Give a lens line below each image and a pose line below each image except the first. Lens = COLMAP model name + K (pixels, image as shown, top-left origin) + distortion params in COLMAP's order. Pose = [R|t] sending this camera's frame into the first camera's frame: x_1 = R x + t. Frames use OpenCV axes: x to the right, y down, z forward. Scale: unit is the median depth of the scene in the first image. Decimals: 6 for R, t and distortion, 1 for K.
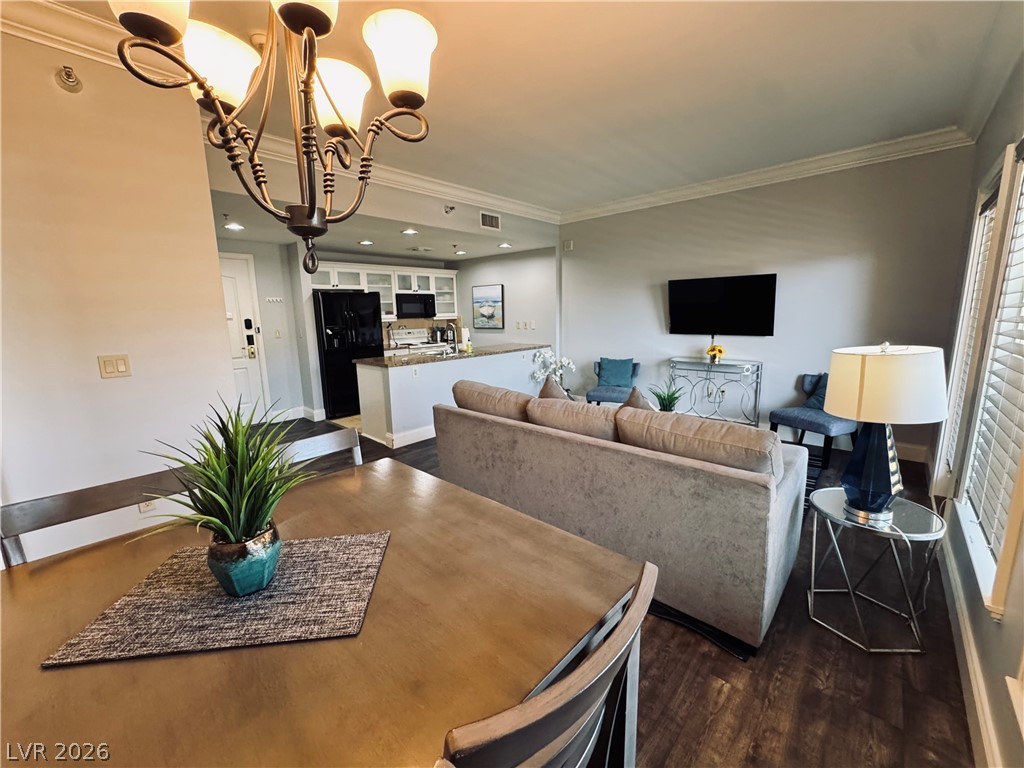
lens RADIAL K [[410.6, 0, 513.2], [0, 410.6, 382.4], [0, 0, 1]] dist [-0.001479, 0.000172]
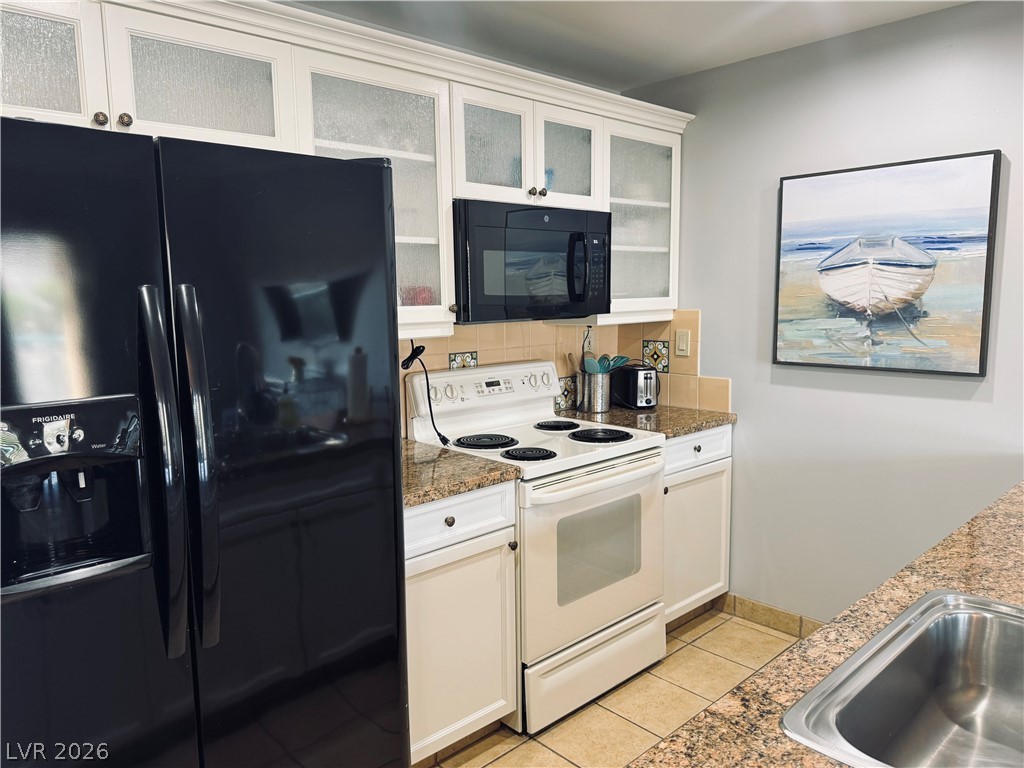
lens RADIAL K [[722.1, 0, 513.7], [0, 722.1, 381.0], [0, 0, 1]] dist [0.104781, -0.152634]
pose [[0.997304, 0.014593, -0.071912, -0.224959], [-0.017995, 0.998738, -0.046890, -0.109567], [0.071137, 0.048058, 0.996308, 0.640234]]
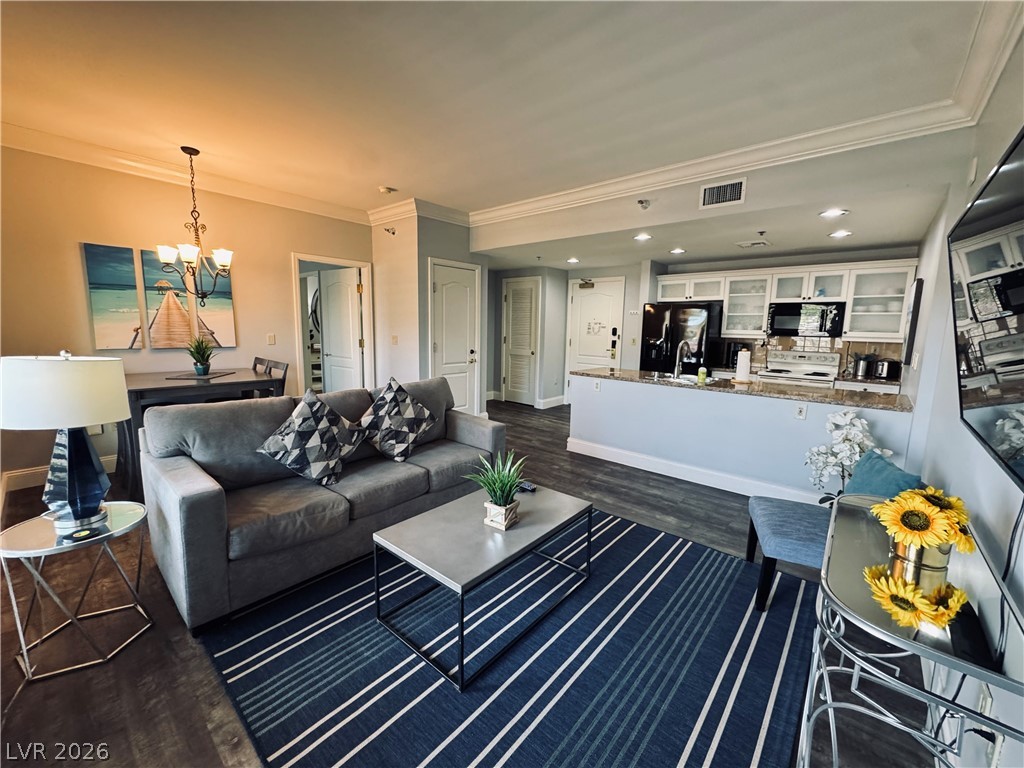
lens RADIAL K [[410.6, 0, 513.2], [0, 410.6, 382.4], [0, 0, 1]] dist [-0.001479, 0.000172]
pose [[0.022507, 0.159746, -0.986901, 0.476357], [-0.192041, 0.969459, 0.152544, -0.094573], [0.981129, 0.186092, 0.052497, 0.500665]]
